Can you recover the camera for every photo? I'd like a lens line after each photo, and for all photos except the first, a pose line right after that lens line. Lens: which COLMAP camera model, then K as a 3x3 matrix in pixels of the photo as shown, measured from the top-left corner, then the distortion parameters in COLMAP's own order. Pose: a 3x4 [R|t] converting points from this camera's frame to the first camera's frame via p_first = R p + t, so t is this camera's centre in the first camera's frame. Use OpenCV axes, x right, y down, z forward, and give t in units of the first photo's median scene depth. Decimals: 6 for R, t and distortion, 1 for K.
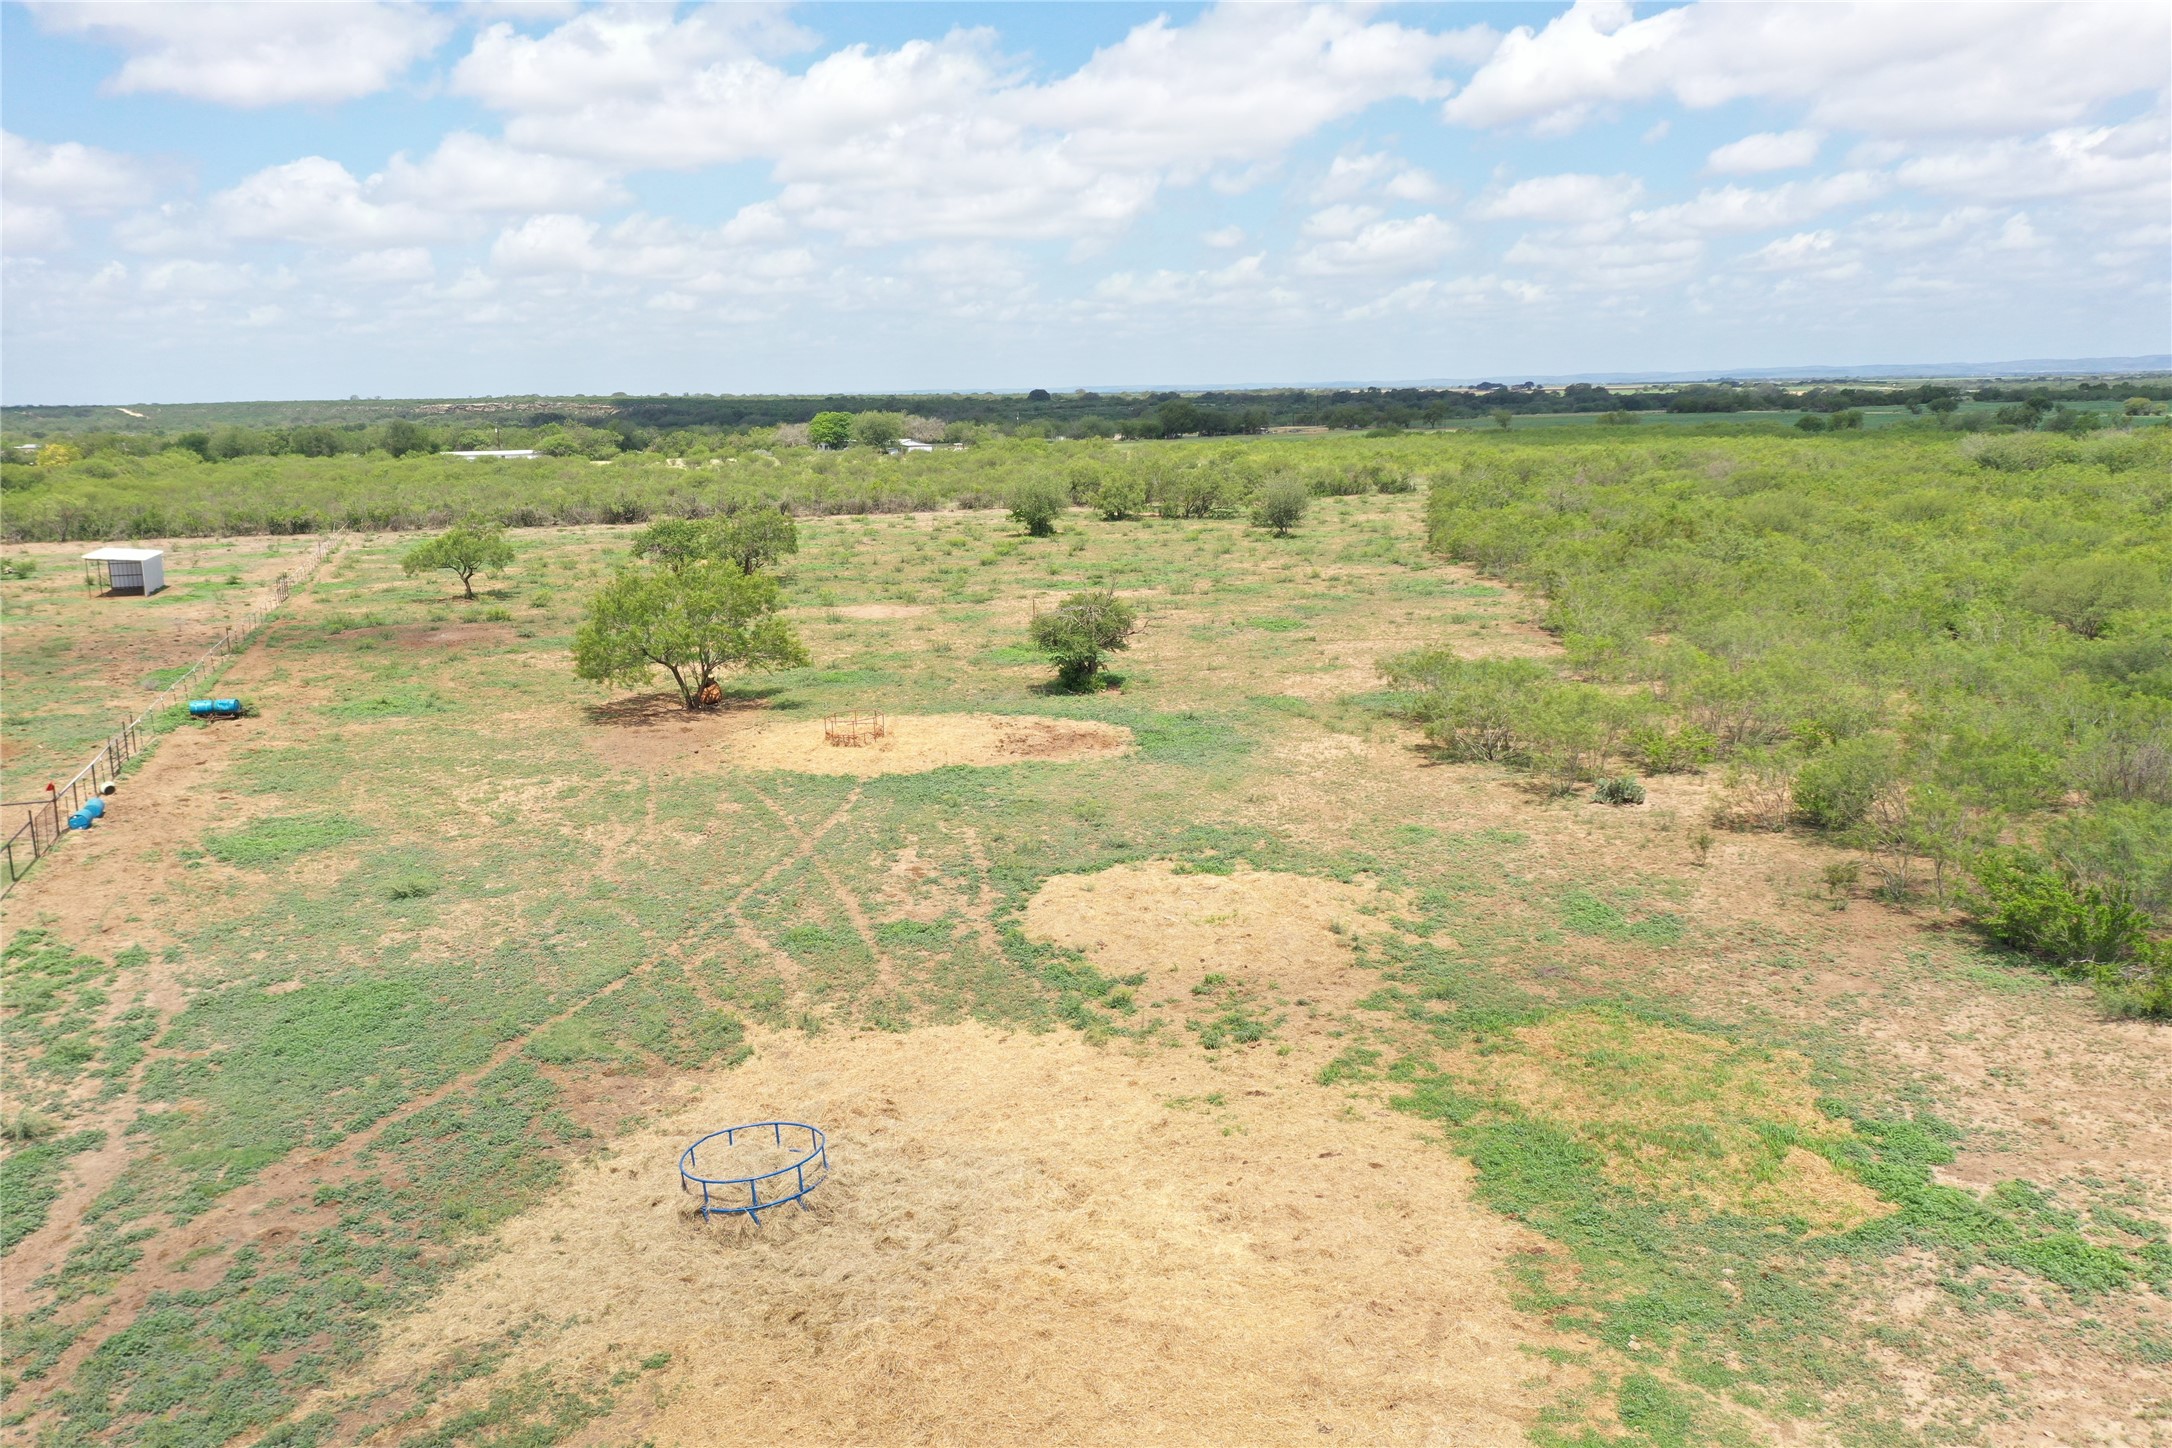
lens RADIAL K [[1712.0, 0, 1083.0], [0, 1712.0, 712.8], [0, 0, 1]] dist [0.011393, -0.007750]
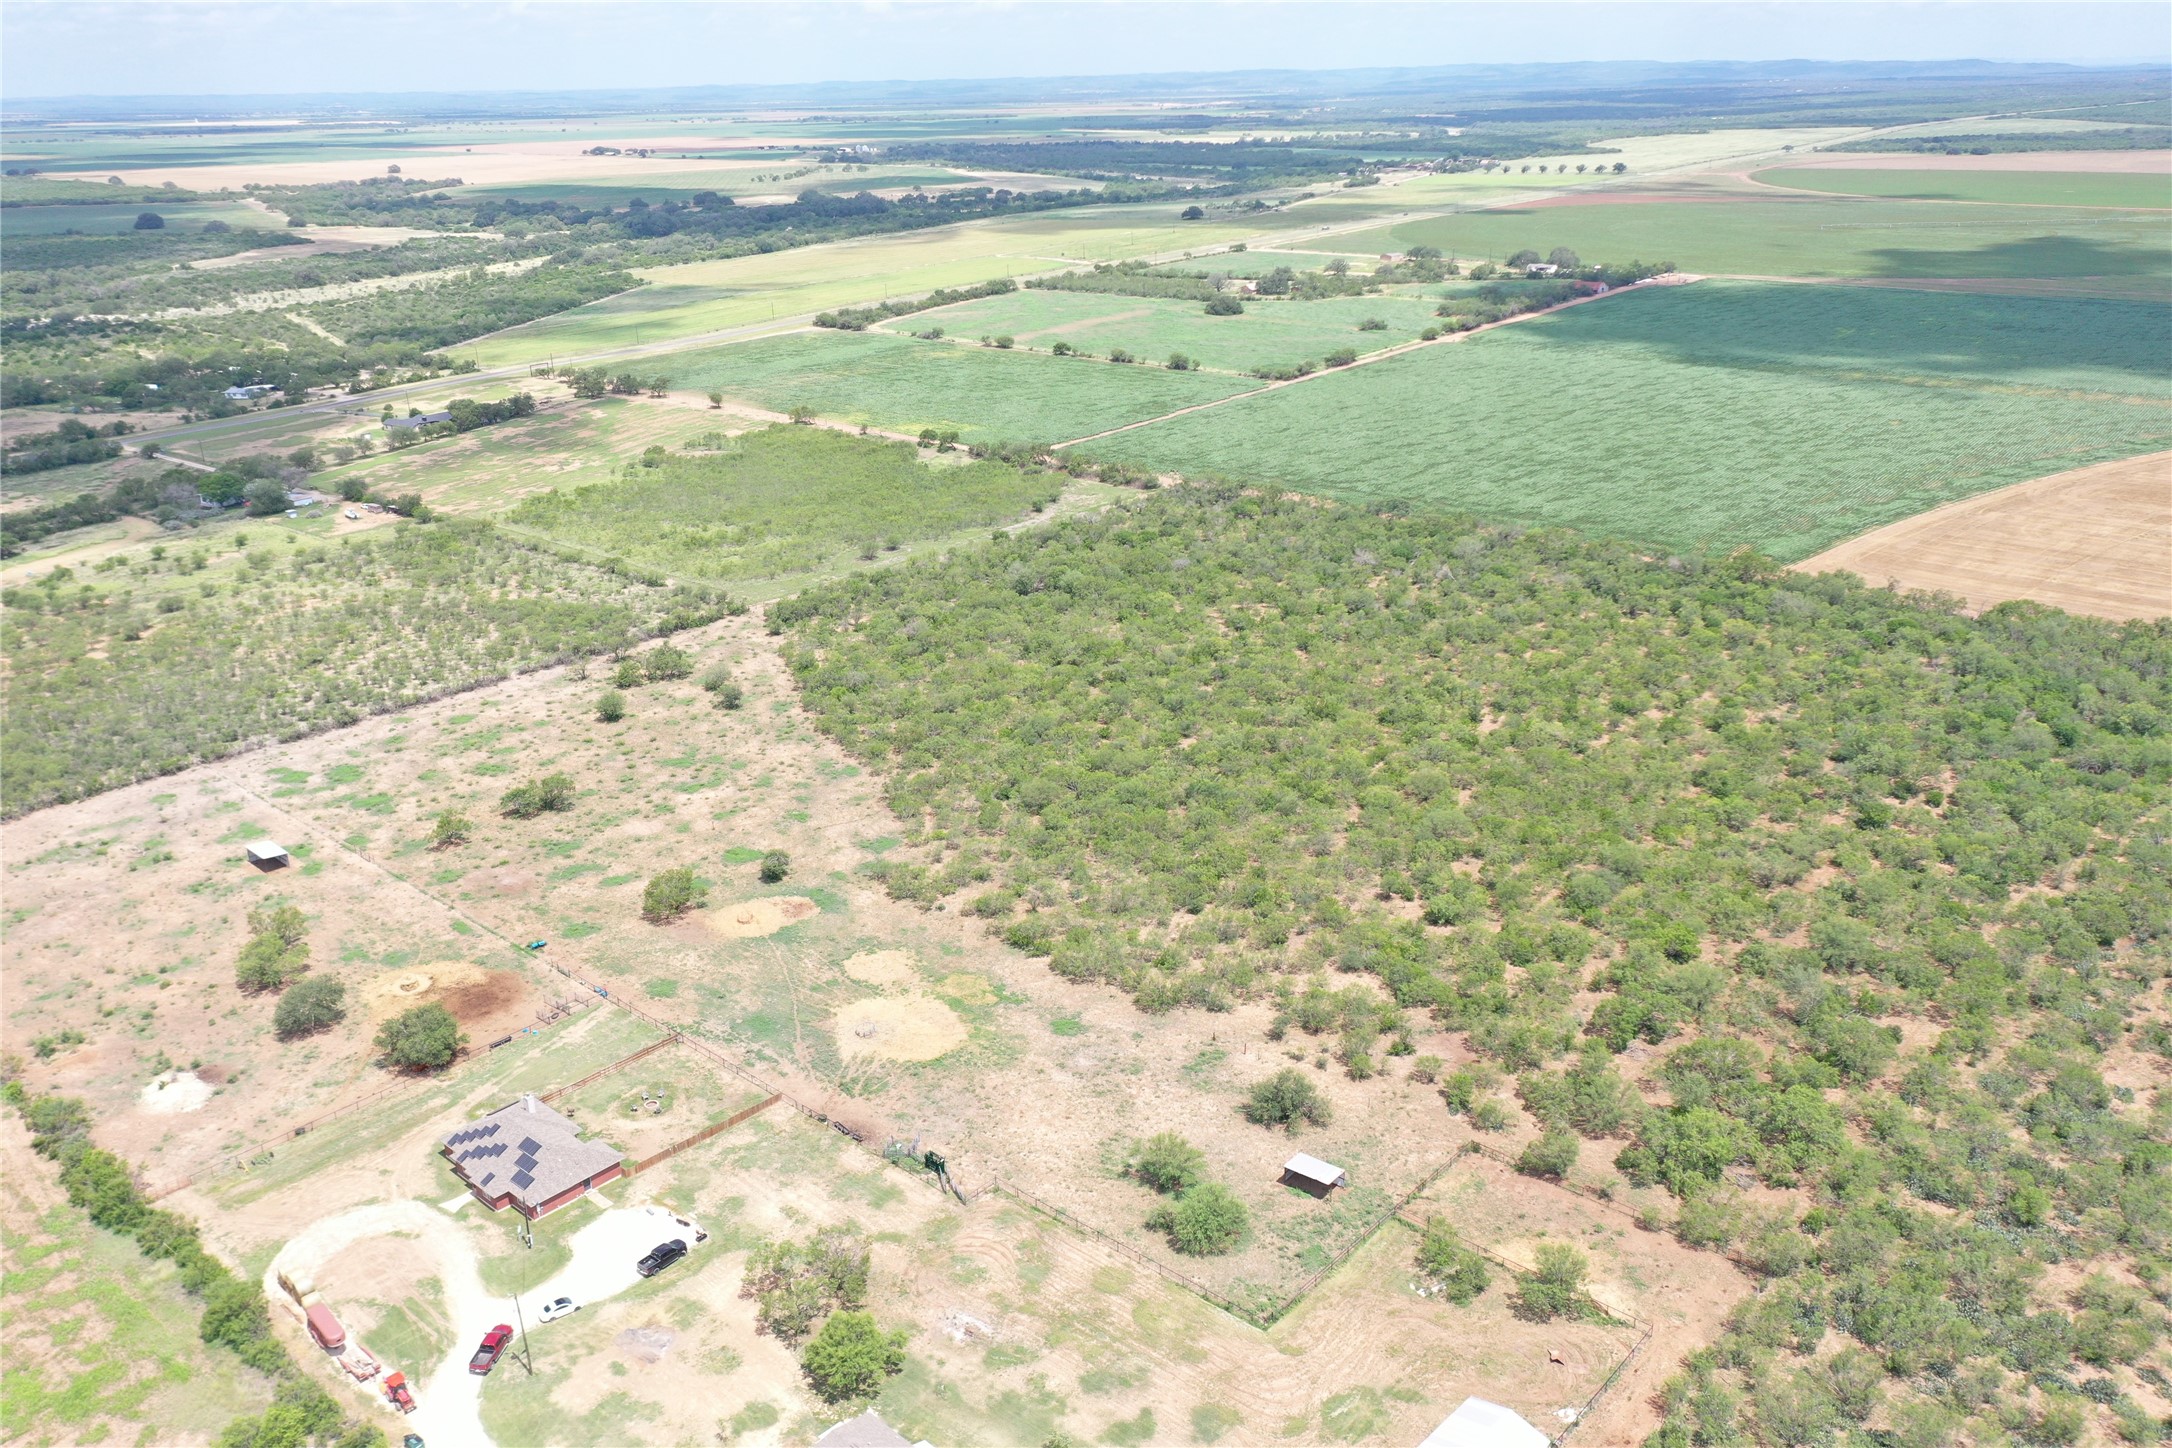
lens RADIAL K [[1712.0, 0, 1092.0], [0, 1712.0, 721.2], [0, 0, 1]] dist [0.011393, -0.007750]
pose [[0.875667, -0.163543, 0.454379, -1.271114], [0.087653, 0.979107, 0.183482, -1.191886], [-0.474893, -0.120842, 0.871707, -2.979892]]
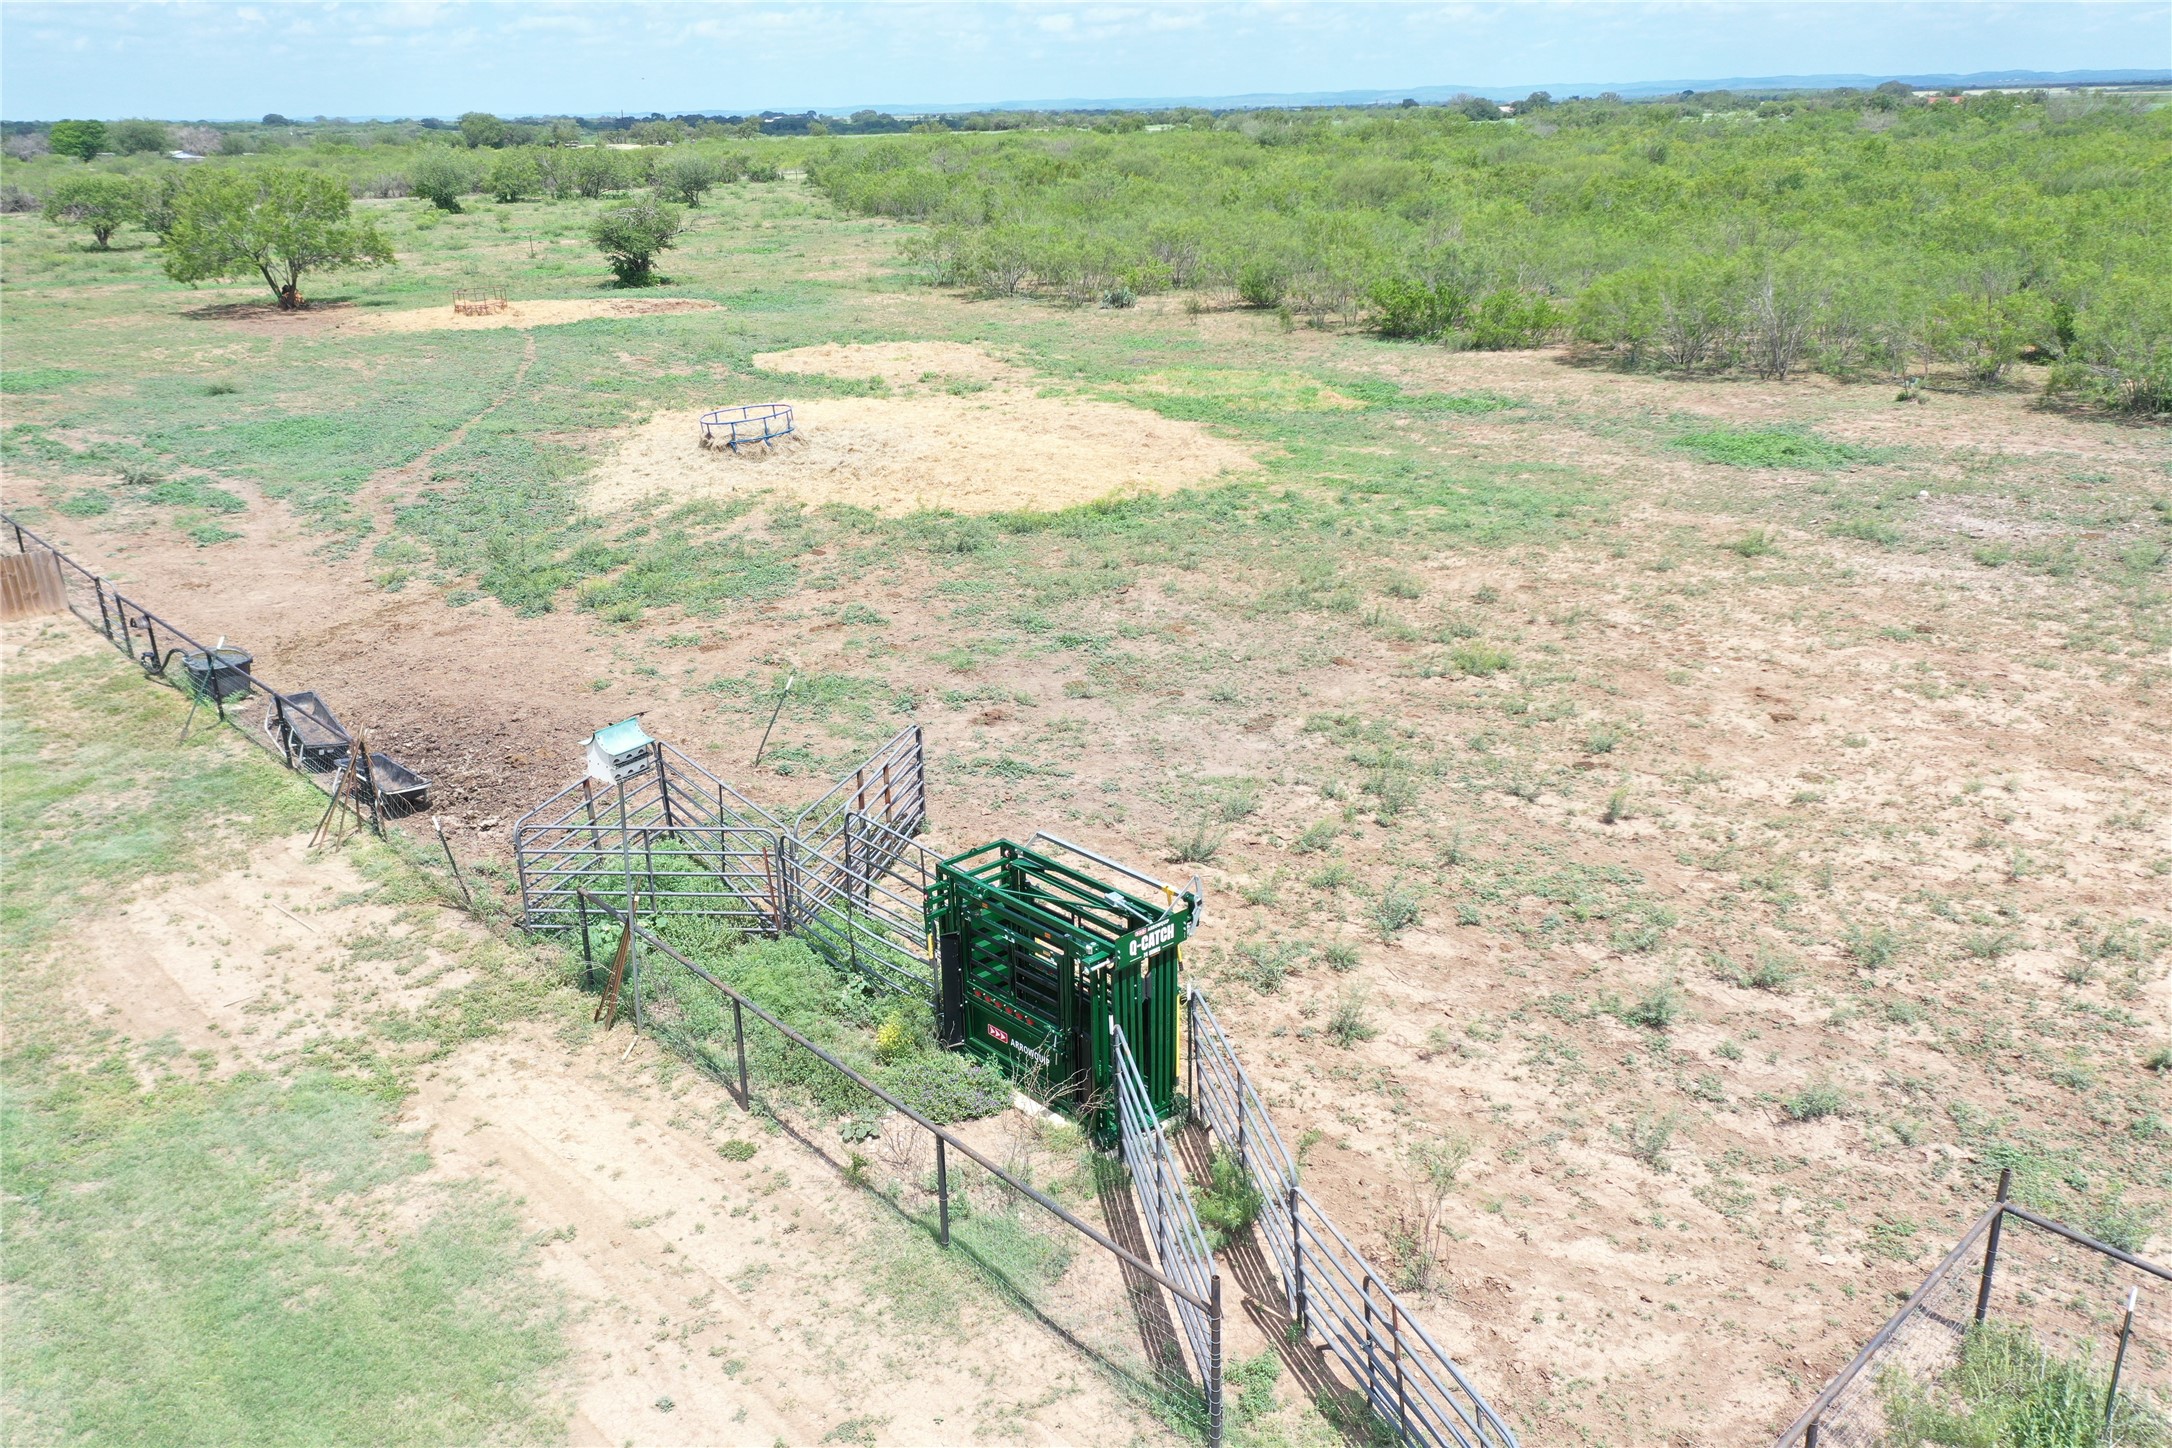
lens RADIAL K [[1712.0, 0, 1089.4], [0, 1712.0, 728.1], [0, 0, 1]] dist [0.011393, -0.007750]
pose [[0.919033, -0.131668, 0.371541, -0.256182], [0.073368, 0.983230, 0.166960, 0.147284], [-0.387293, -0.126183, 0.913281, -0.280242]]
